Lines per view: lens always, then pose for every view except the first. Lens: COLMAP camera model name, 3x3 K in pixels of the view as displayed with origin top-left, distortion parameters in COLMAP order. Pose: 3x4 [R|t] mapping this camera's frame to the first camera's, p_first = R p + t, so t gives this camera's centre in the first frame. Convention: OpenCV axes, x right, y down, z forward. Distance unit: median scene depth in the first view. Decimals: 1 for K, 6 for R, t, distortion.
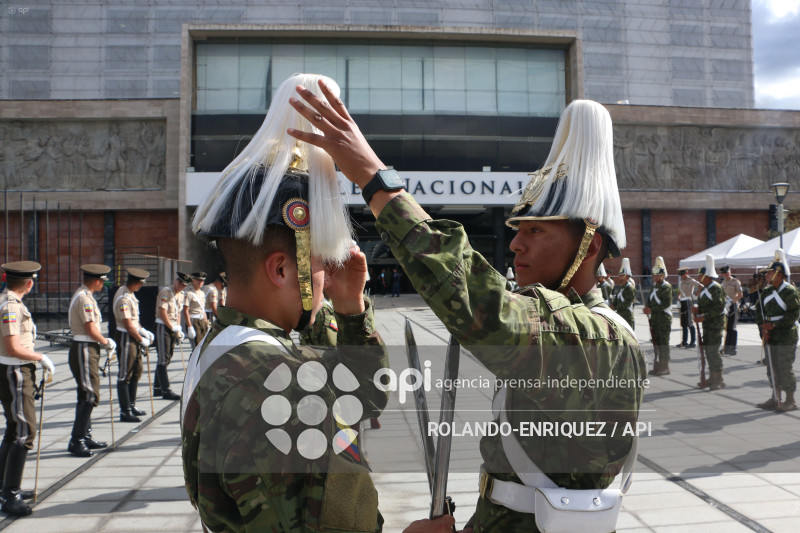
lens RADIAL K [[664.5, 0, 411.3], [0, 664.5, 271.5], [0, 0, 1]] dist [-0.186889, 0.161266]
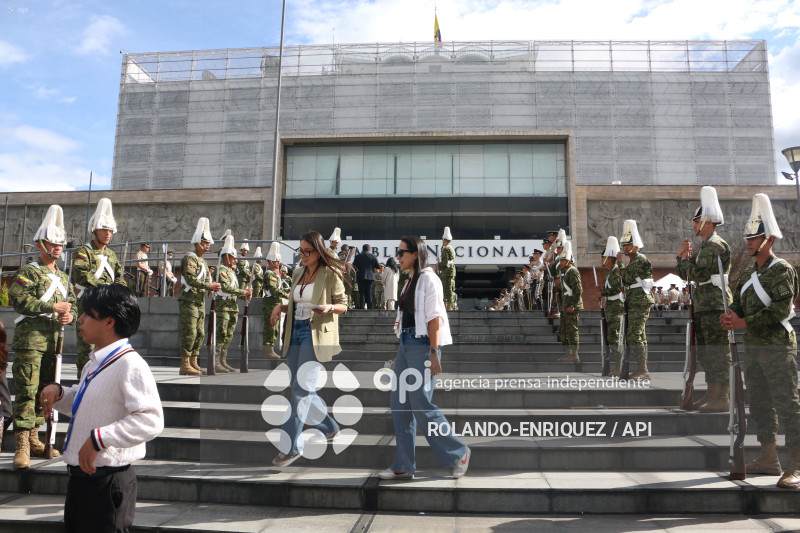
lens RADIAL K [[664.5, 0, 409.1], [0, 664.5, 259.5], [0, 0, 1]] dist [-0.186889, 0.161266]
pose [[0.986336, -0.002158, -0.164735, 0.152993], [-0.017996, 0.992519, -0.120753, 0.048545], [0.163763, 0.122067, 0.978918, -0.303307]]
